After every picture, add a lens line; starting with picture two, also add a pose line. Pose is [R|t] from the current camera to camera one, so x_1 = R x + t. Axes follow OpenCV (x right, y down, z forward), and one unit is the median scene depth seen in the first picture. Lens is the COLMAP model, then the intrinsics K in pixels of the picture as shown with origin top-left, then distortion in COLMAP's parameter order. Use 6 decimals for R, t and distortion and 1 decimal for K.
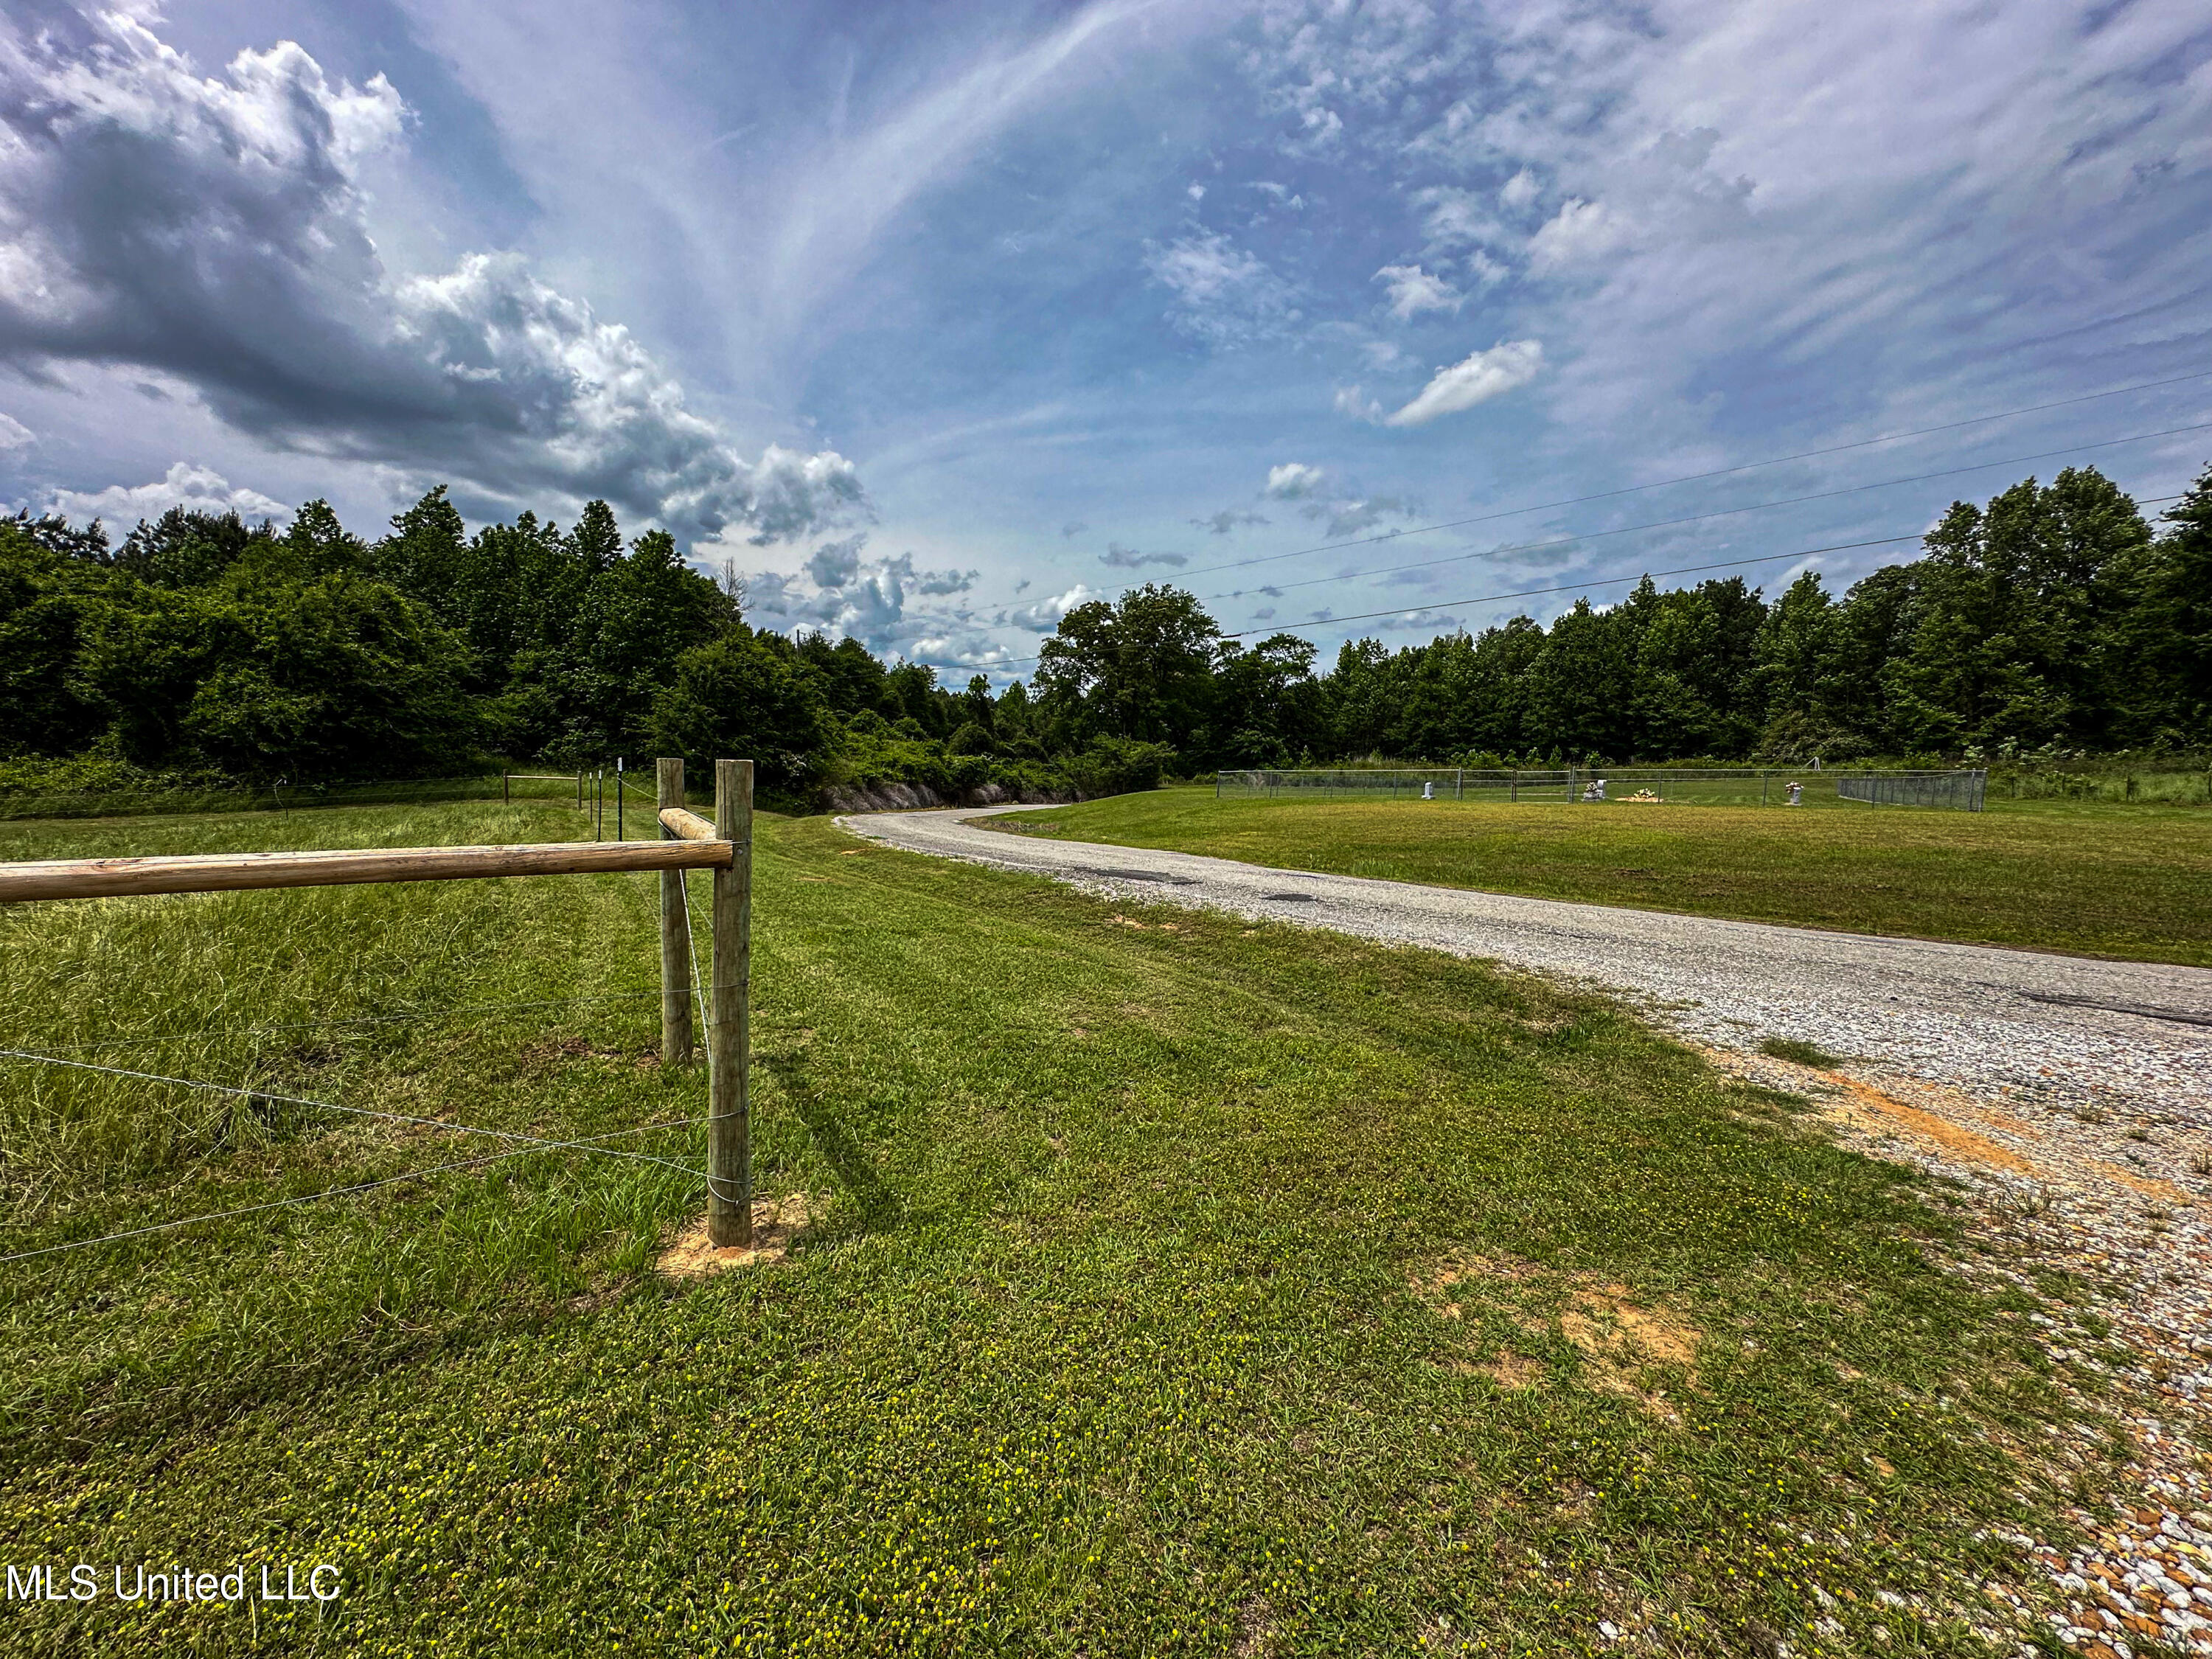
lens RADIAL K [[850.5, 0, 1106.0], [0, 850.5, 829.5], [0, 0, 1]] dist [-0.009587, 0.000175]
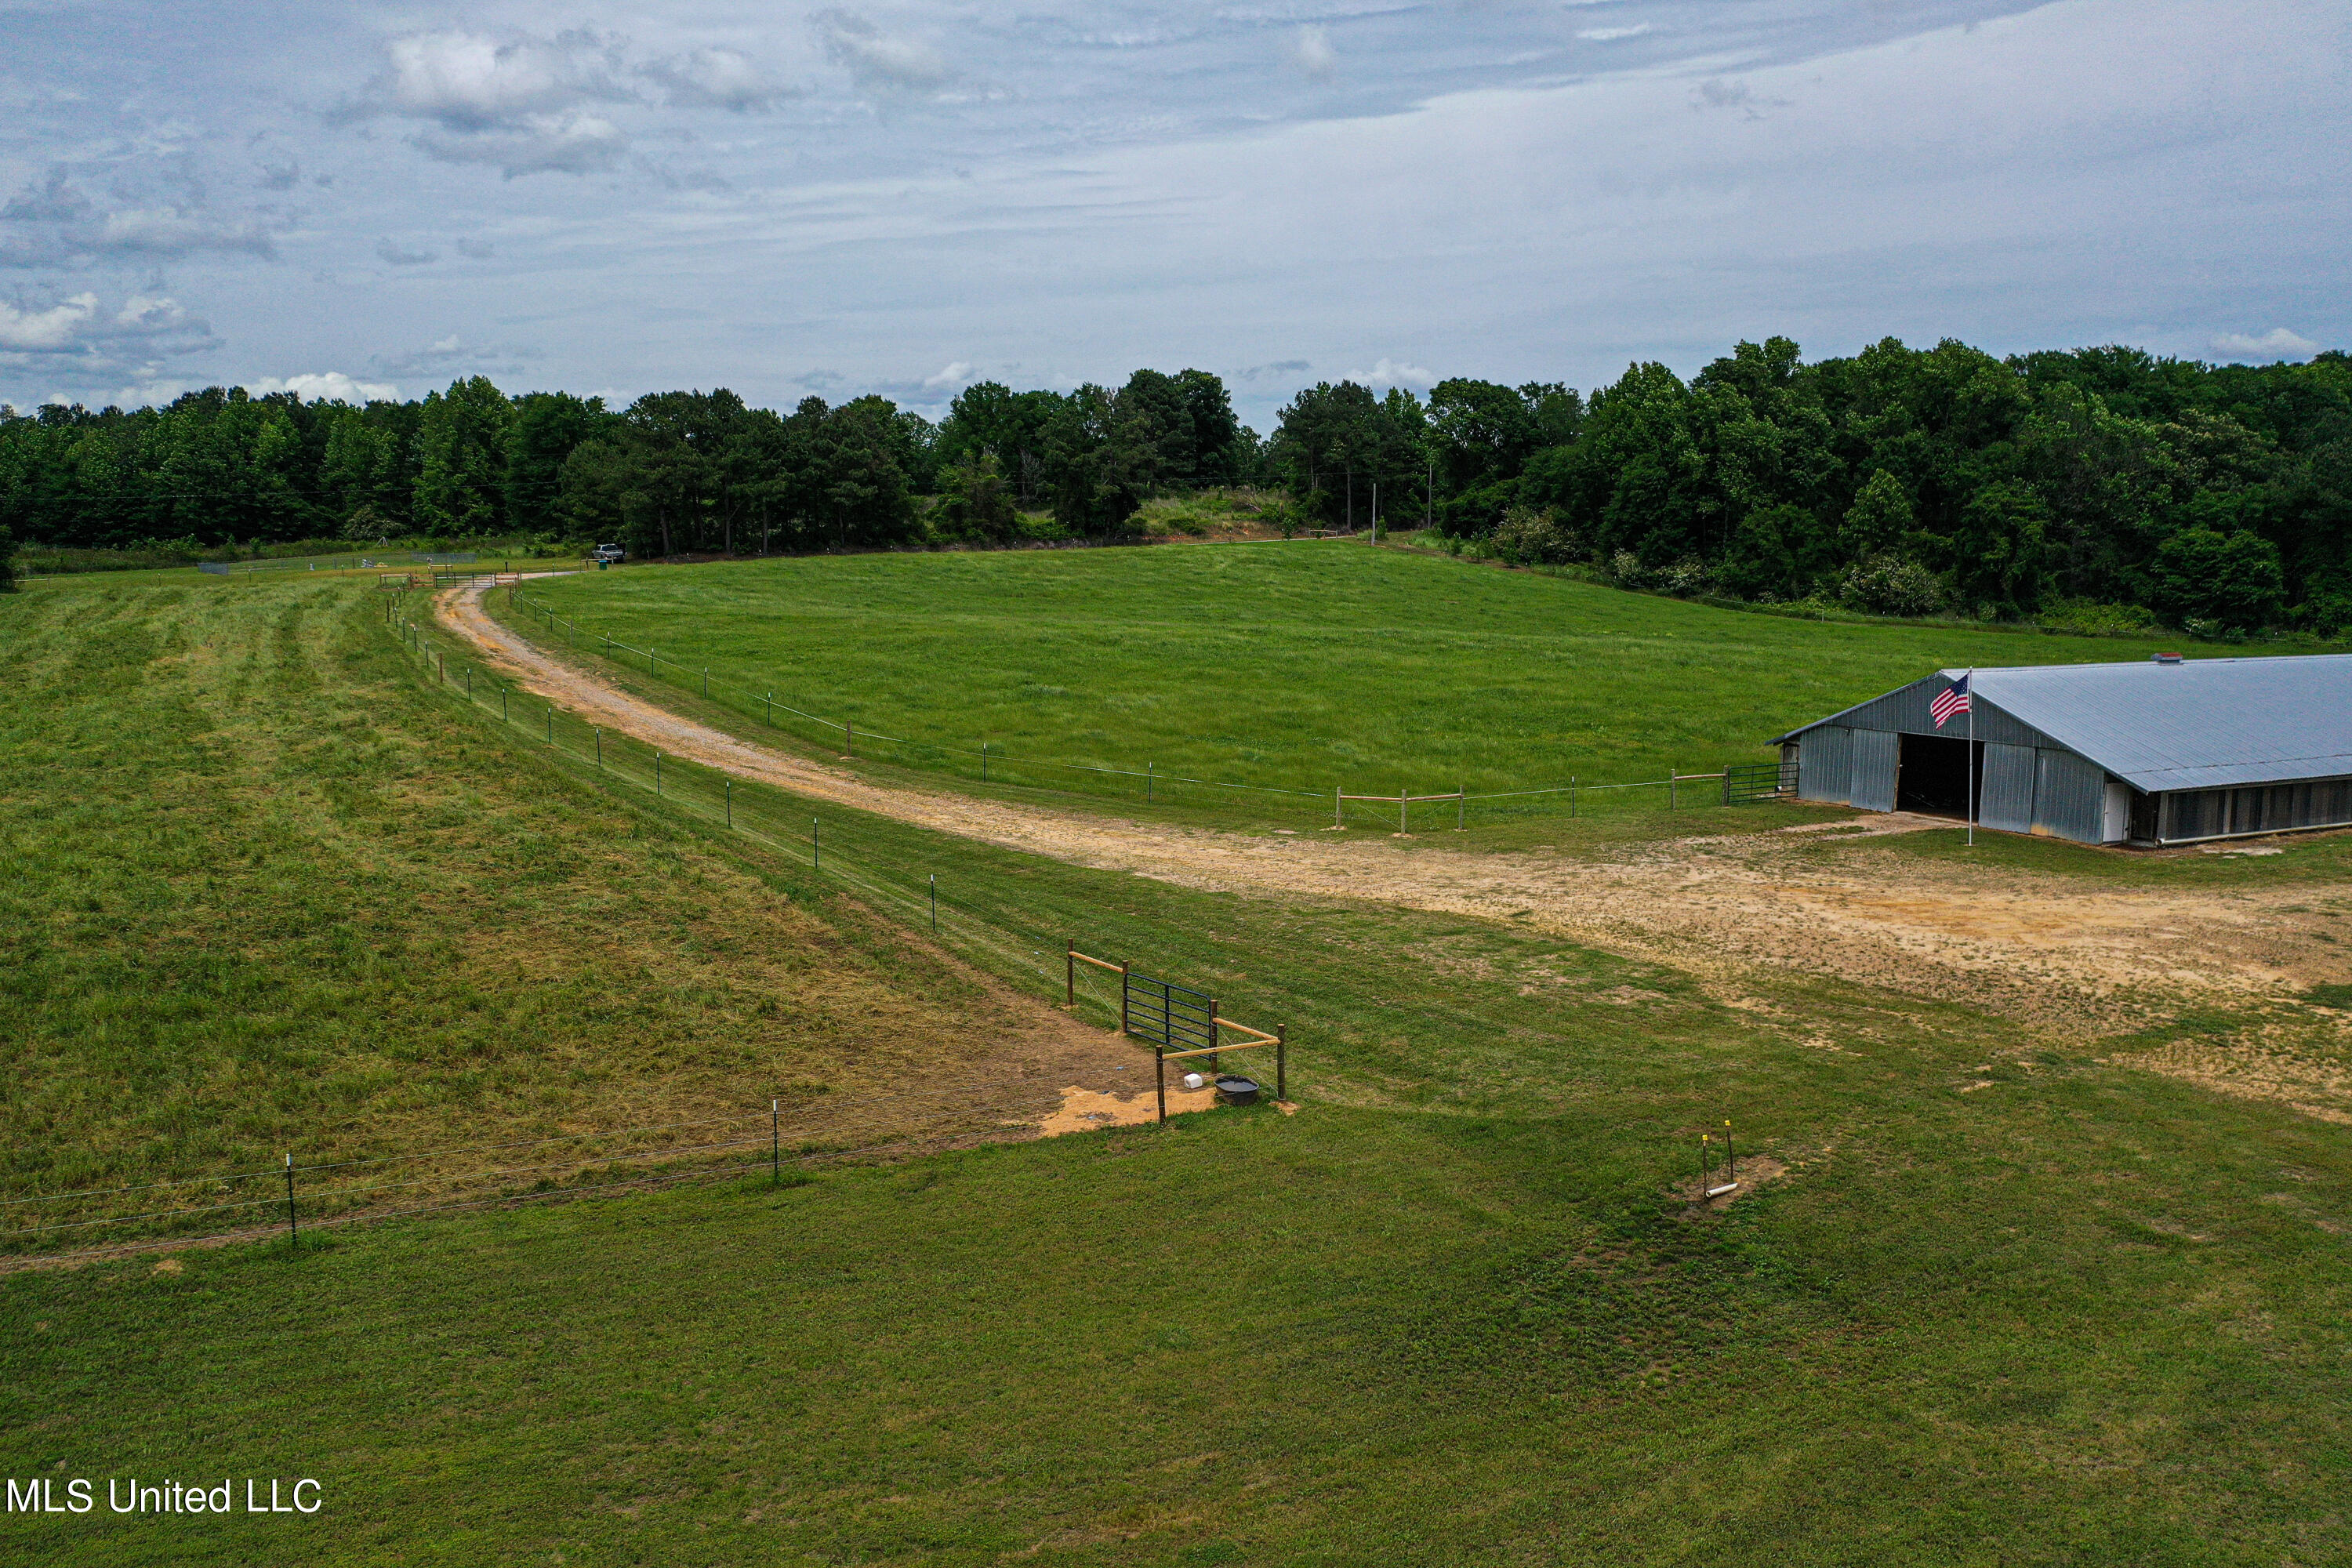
lens RADIAL K [[1864.6, 0, 1176.0], [0, 1864.6, 784.0], [0, 0, 1]] dist [0.030038, -0.001658]
pose [[0.390956, -0.145785, 0.908790, -1.603566], [0.100283, 0.988245, 0.115390, 0.100890], [-0.914930, 0.046024, 0.400981, -1.523975]]
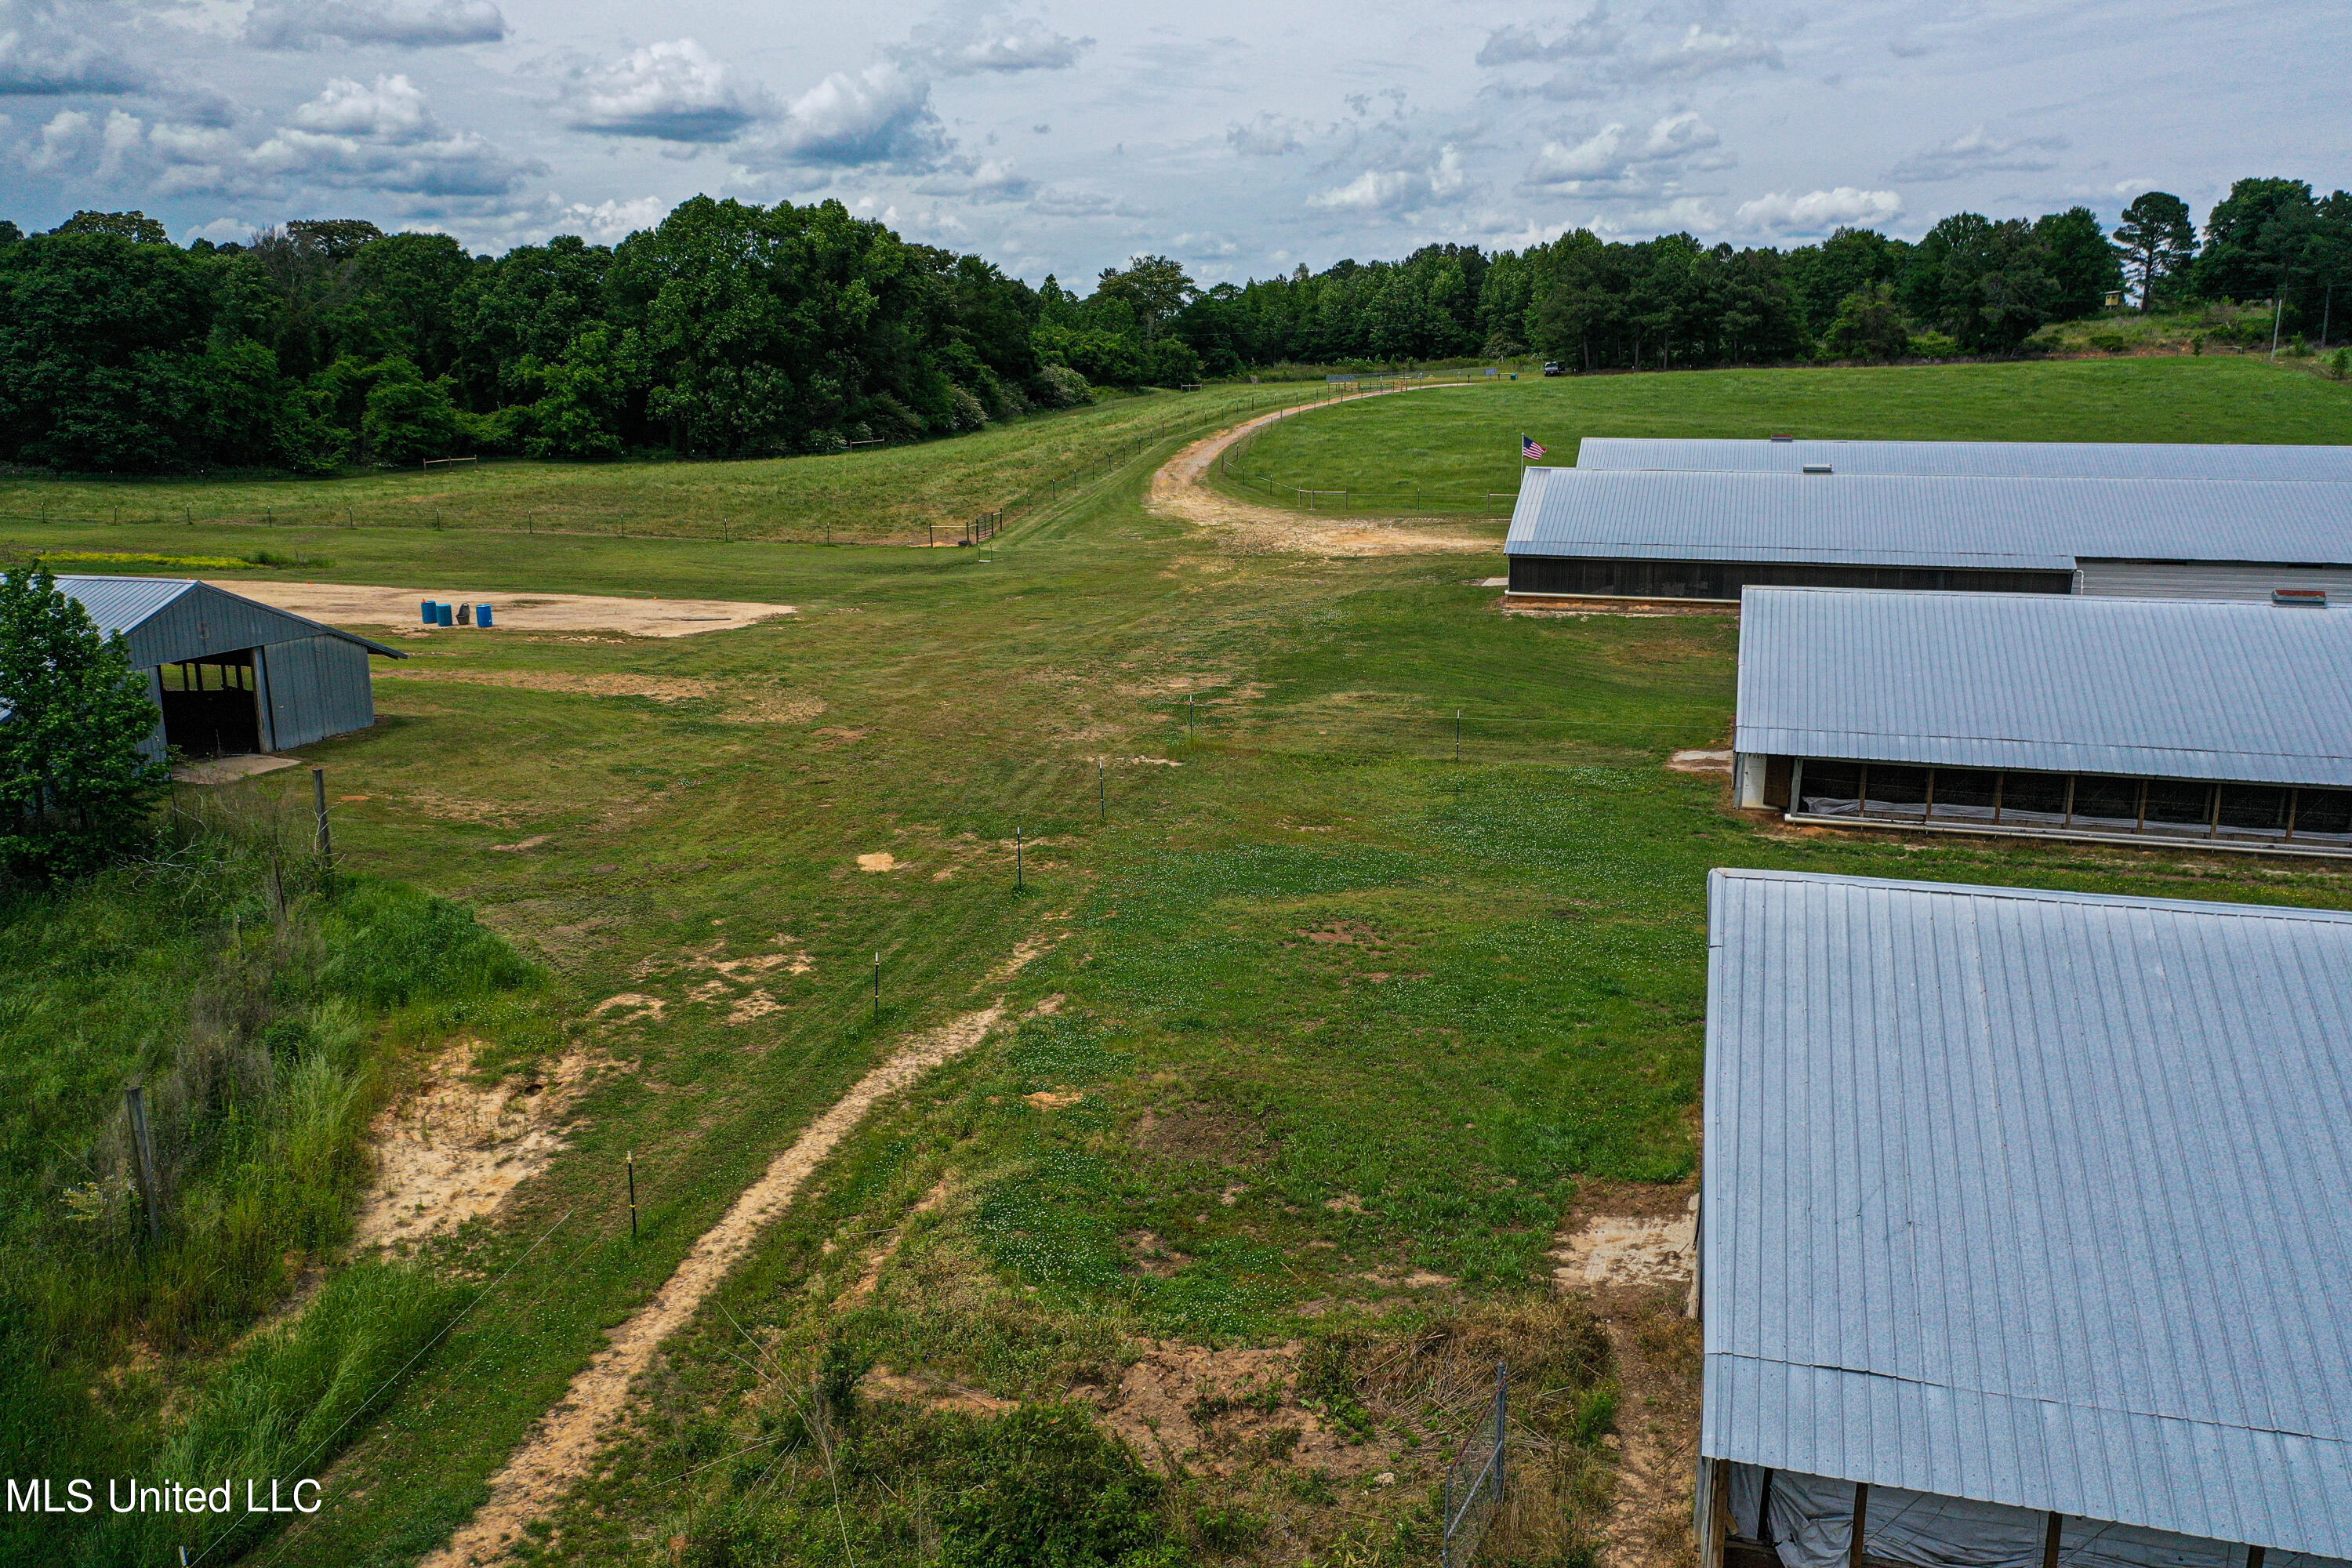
lens RADIAL K [[1864.6, 0, 1176.0], [0, 1864.6, 784.0], [0, 0, 1]] dist [0.030038, -0.001658]
pose [[0.905273, -0.122344, 0.406832, -1.699887], [0.066132, 0.986544, 0.149523, 0.192663], [-0.419651, -0.108455, 0.901183, -2.624223]]
